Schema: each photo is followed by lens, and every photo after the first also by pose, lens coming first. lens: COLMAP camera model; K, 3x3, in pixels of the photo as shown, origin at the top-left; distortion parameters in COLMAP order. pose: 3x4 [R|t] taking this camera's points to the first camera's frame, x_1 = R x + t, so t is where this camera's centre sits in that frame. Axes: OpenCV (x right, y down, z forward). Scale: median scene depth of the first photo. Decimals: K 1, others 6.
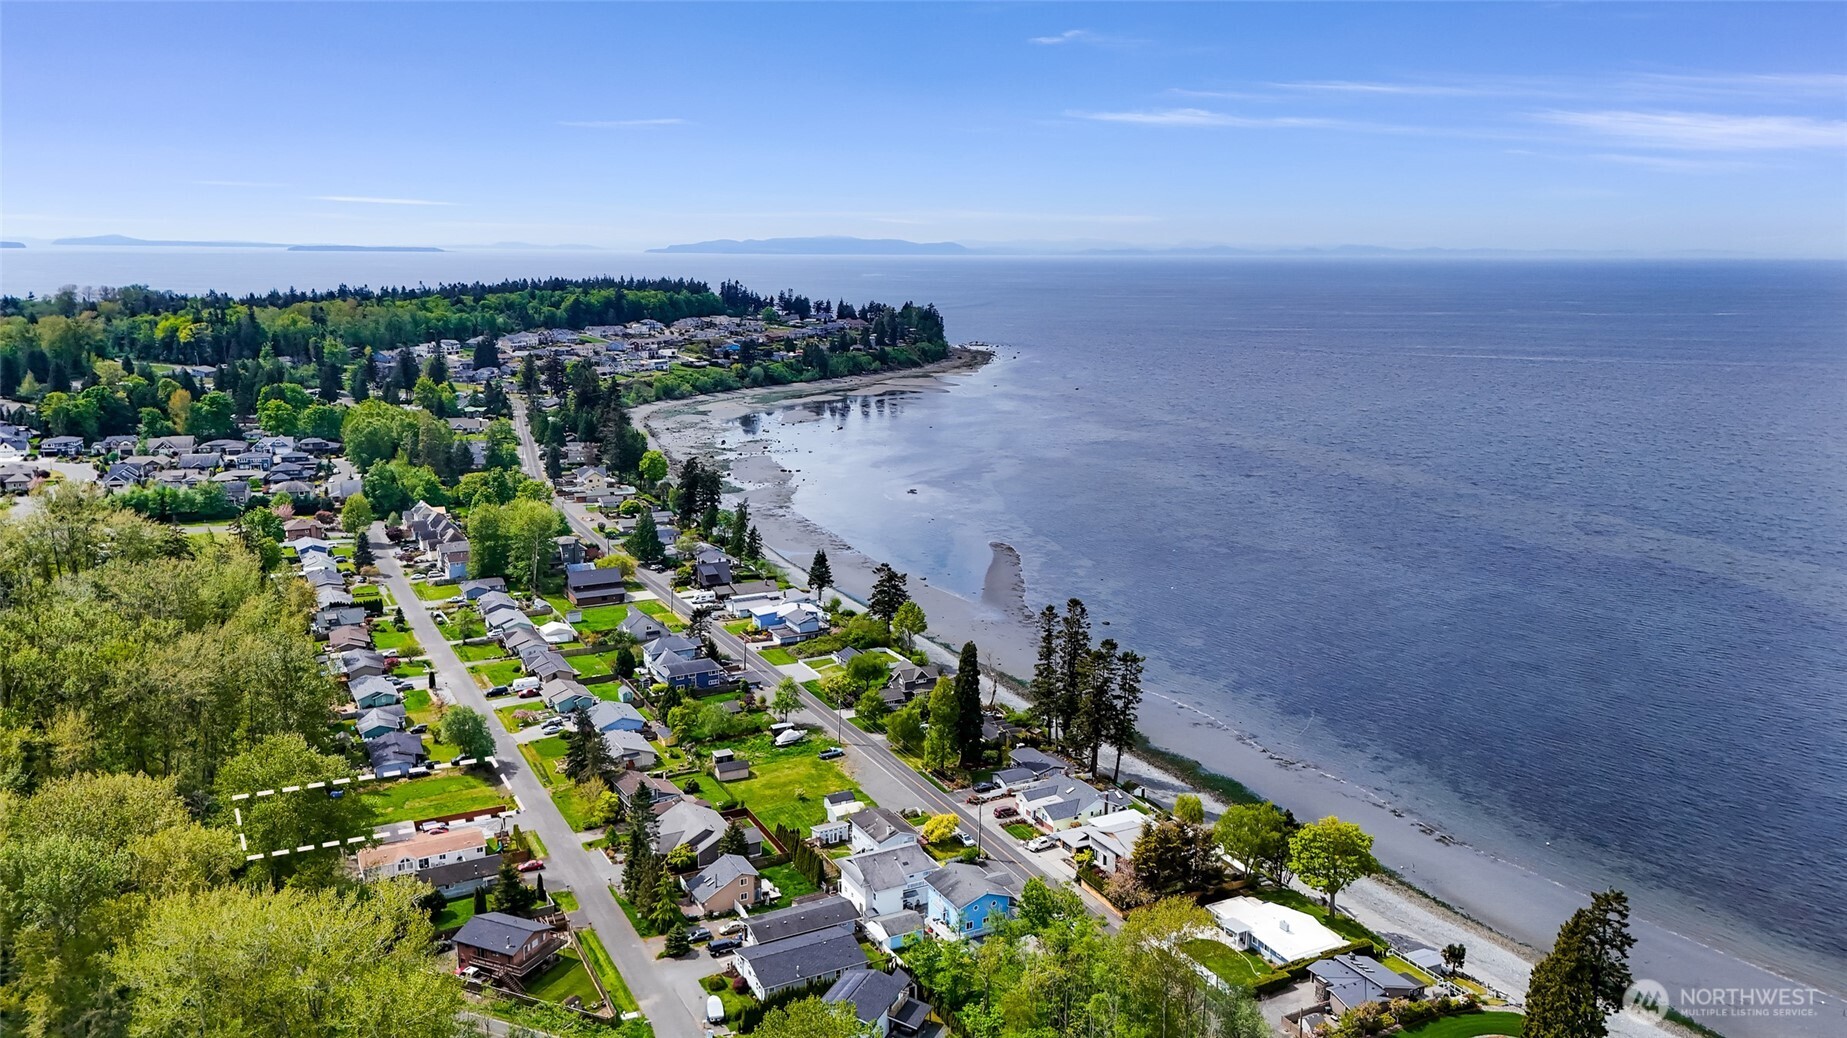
lens RADIAL K [[1339.3, 0, 919.4], [0, 1339.3, 515.2], [0, 0, 1]] dist [0.073170, -0.079209]
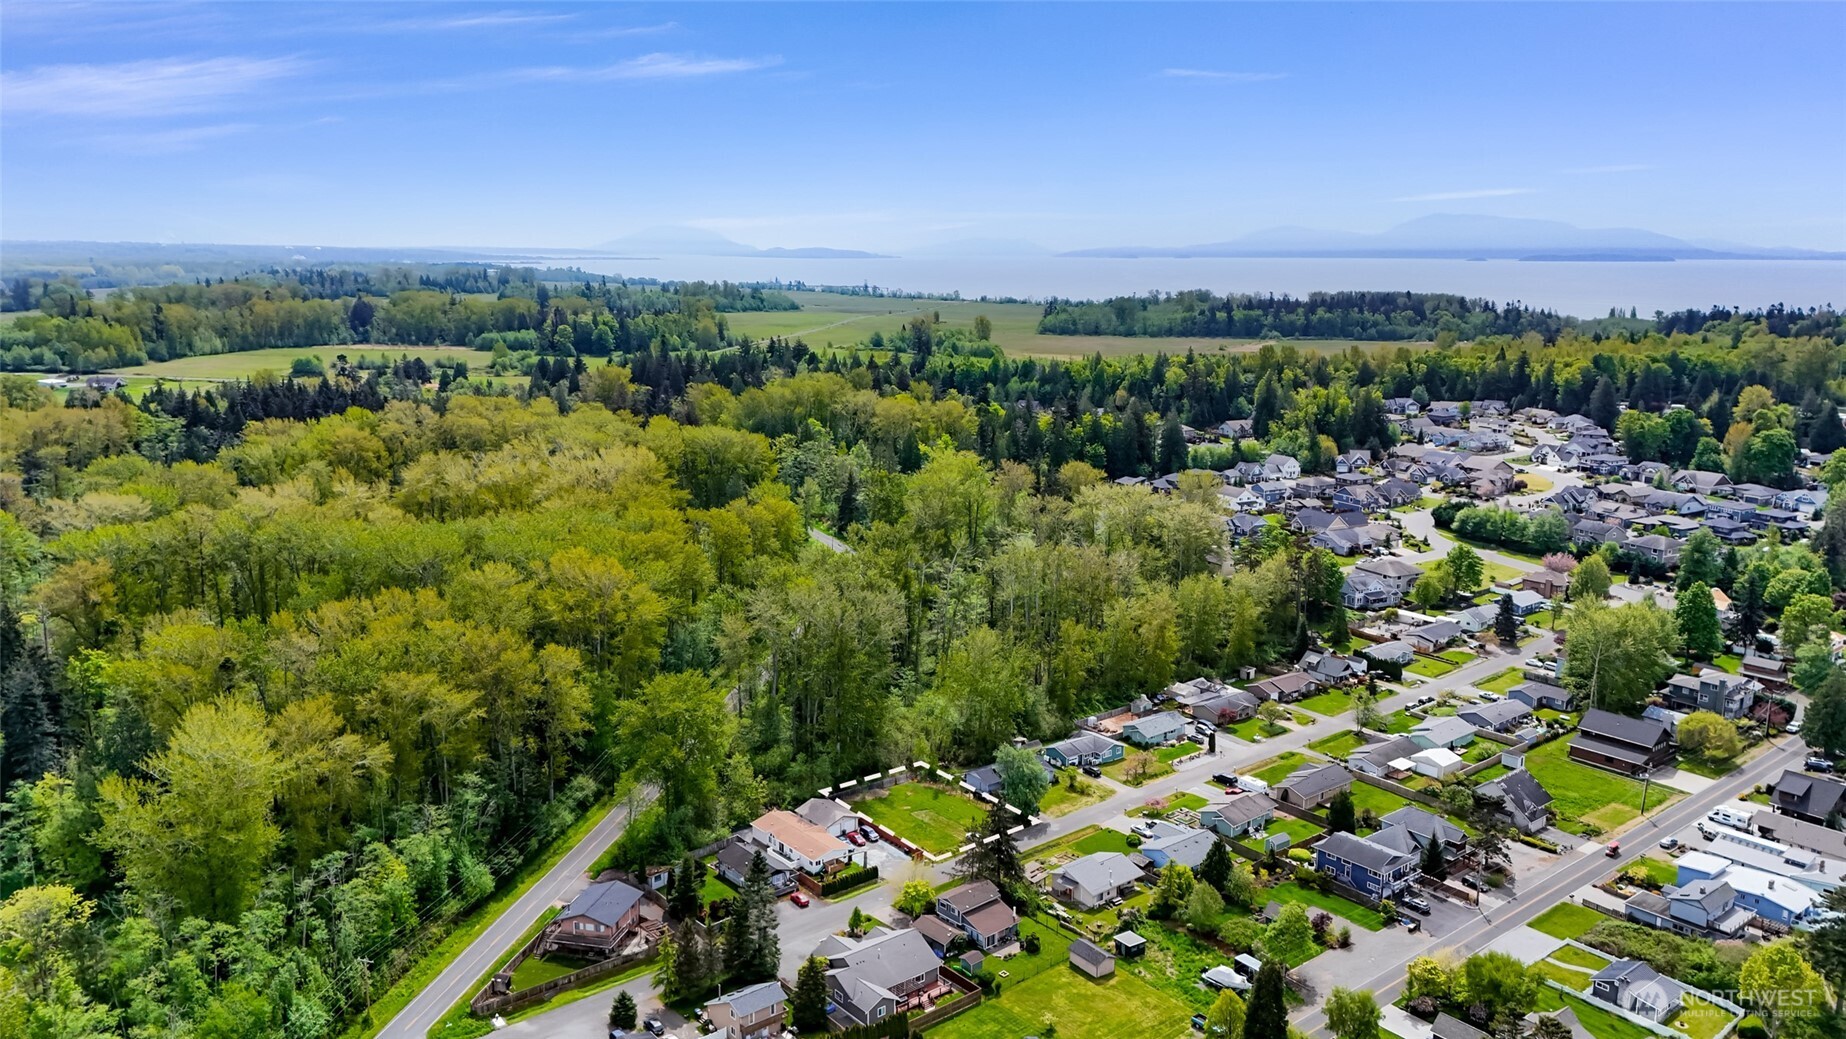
lens RADIAL K [[1338.6, 0, 918.9], [0, 1338.6, 515.7], [0, 0, 1]] dist [0.073170, -0.079209]
pose [[0.195890, 0.181351, -0.963711, 0.309791], [-0.194583, 0.970398, 0.143057, -0.080896], [0.961127, 0.159499, 0.225379, 0.428428]]
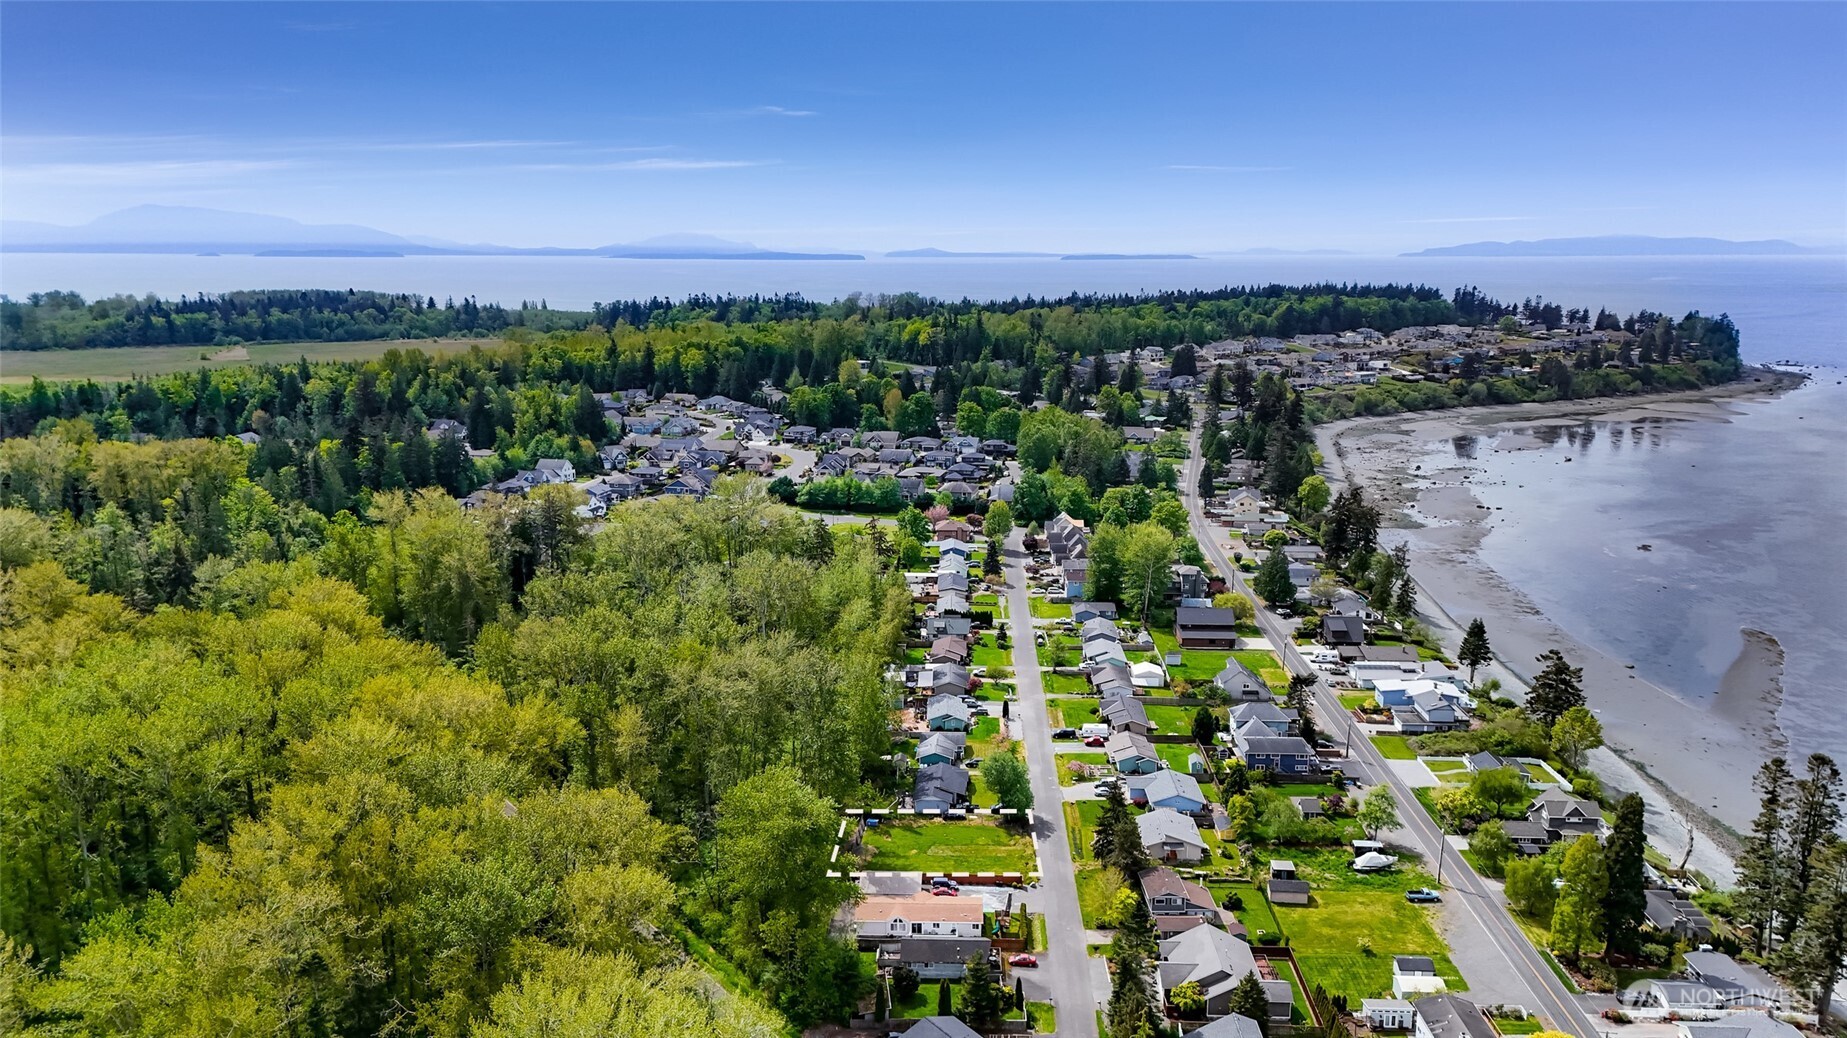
lens RADIAL K [[1339.3, 0, 919.4], [0, 1339.3, 515.2], [0, 0, 1]] dist [0.073170, -0.079209]
pose [[0.862938, 0.088962, -0.497418, 0.034026], [-0.090981, 0.995647, 0.020232, -0.020696], [0.497052, 0.027797, 0.867275, 0.102523]]
